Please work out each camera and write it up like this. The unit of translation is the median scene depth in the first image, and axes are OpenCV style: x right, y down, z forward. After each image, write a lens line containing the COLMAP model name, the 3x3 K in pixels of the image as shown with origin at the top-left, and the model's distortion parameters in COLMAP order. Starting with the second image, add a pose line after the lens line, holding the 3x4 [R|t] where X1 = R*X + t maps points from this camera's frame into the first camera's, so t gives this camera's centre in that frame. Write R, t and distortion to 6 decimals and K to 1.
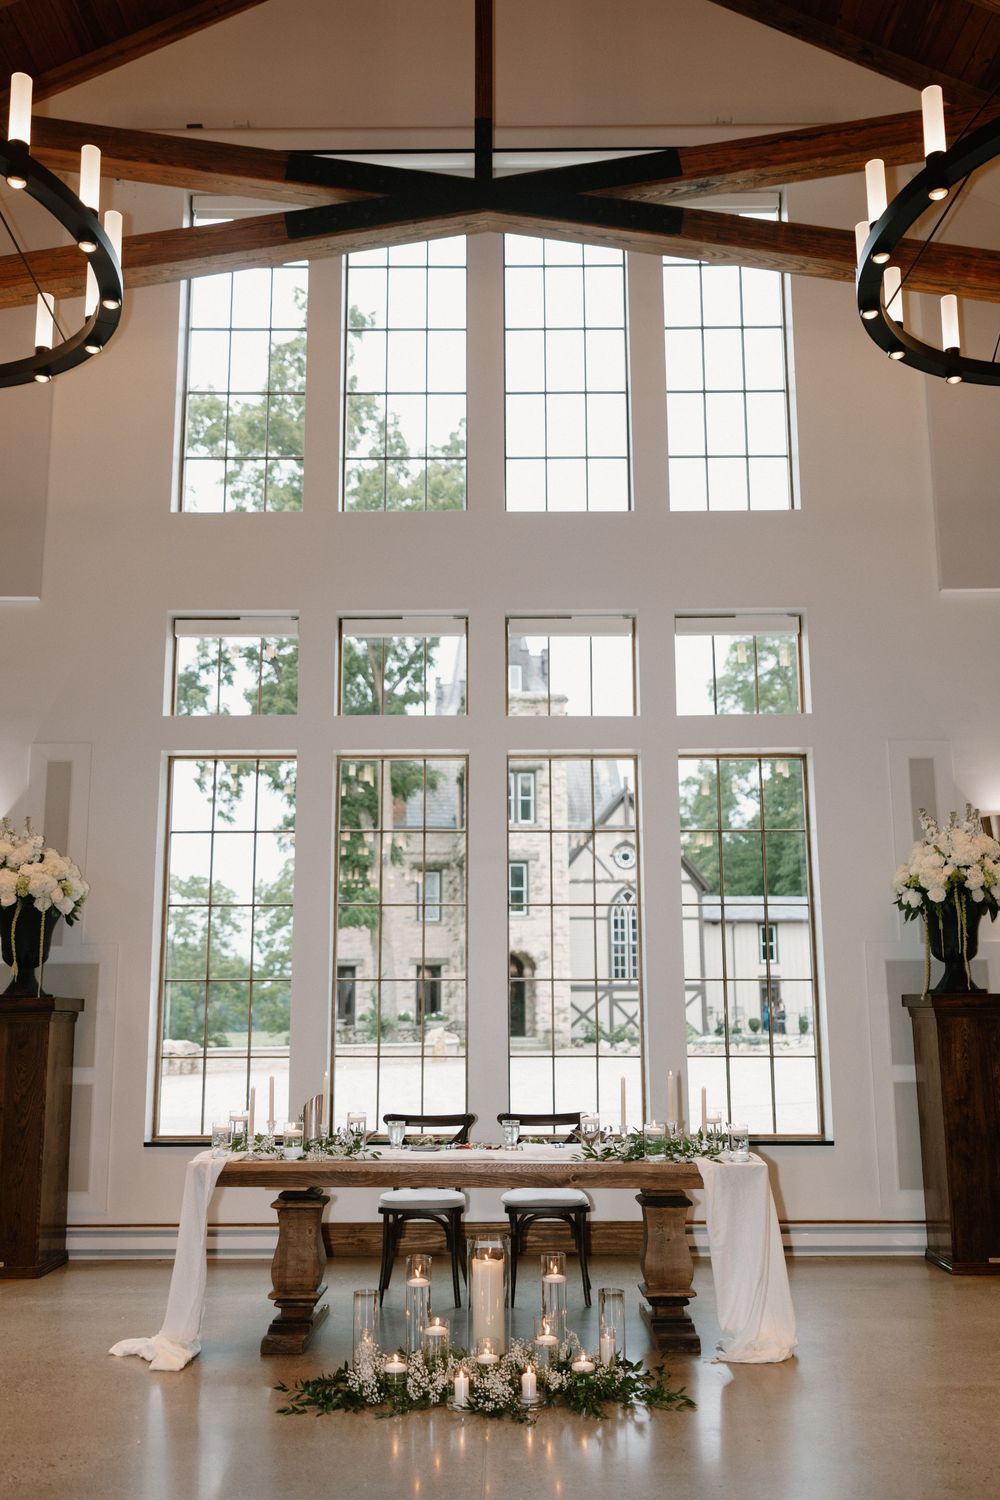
lens RADIAL K [[1661.2, 0, 500.0], [0, 1661.2, 750.0], [0, 0, 1]] dist [-0.003487, 0.020661]
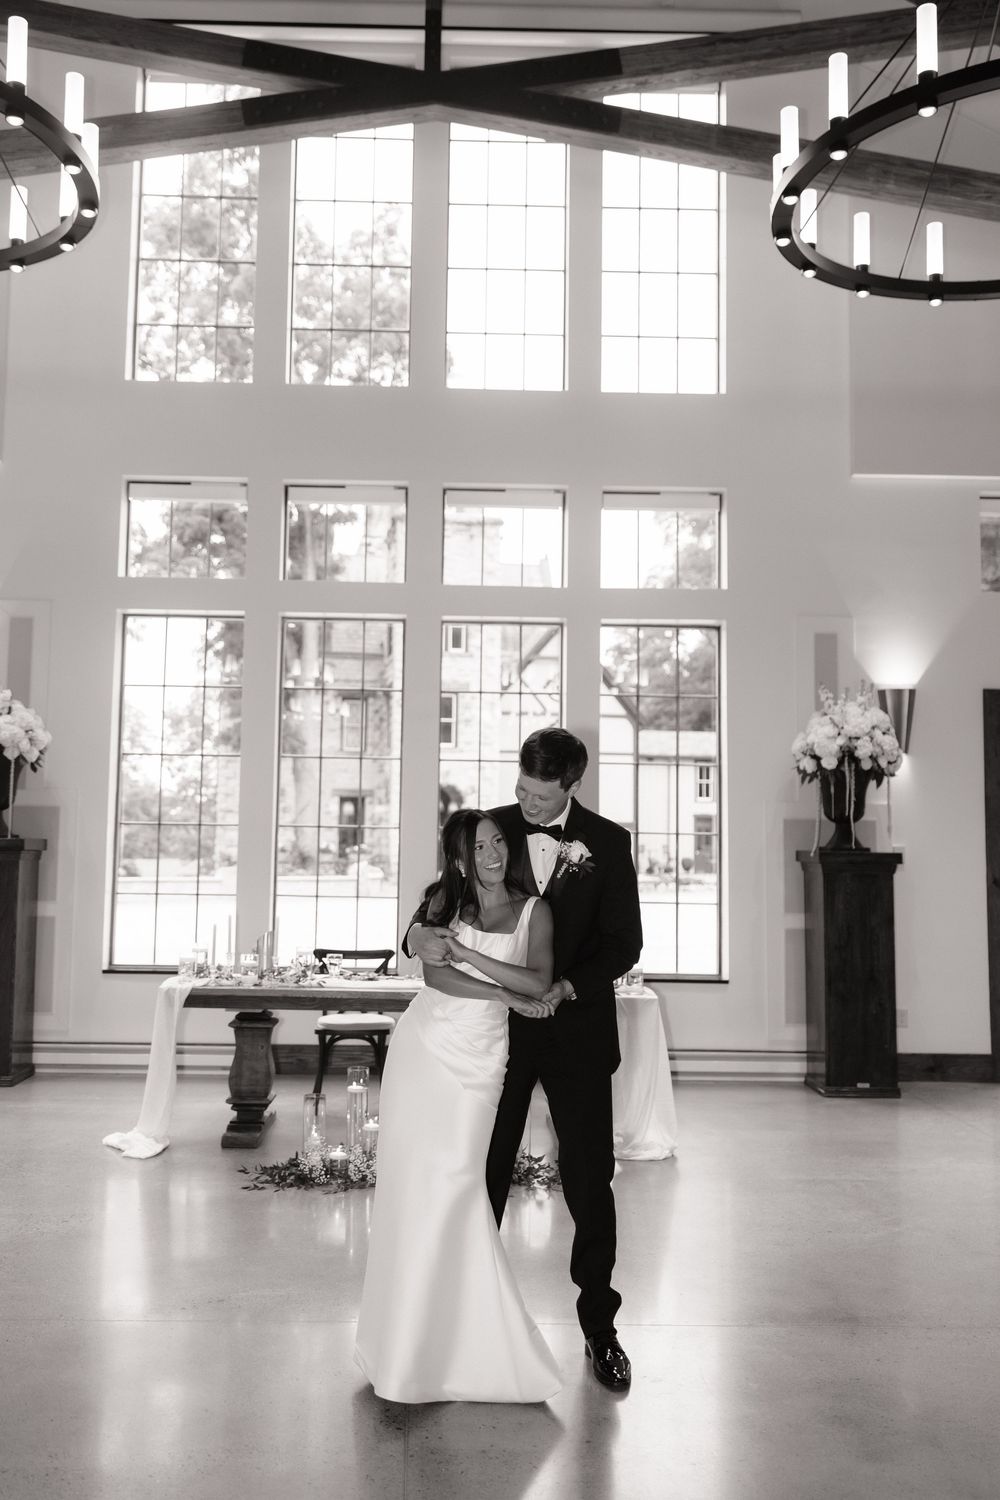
lens RADIAL K [[1919.2, 0, 500.0], [0, 1919.2, 750.0], [0, 0, 1]] dist [0.014490, -0.009107]
pose [[0.998921, 0.022902, 0.040407, -0.006597], [-0.027270, 0.993439, 0.111067, -0.055341], [-0.037598, -0.112049, 0.992991, -0.250329]]
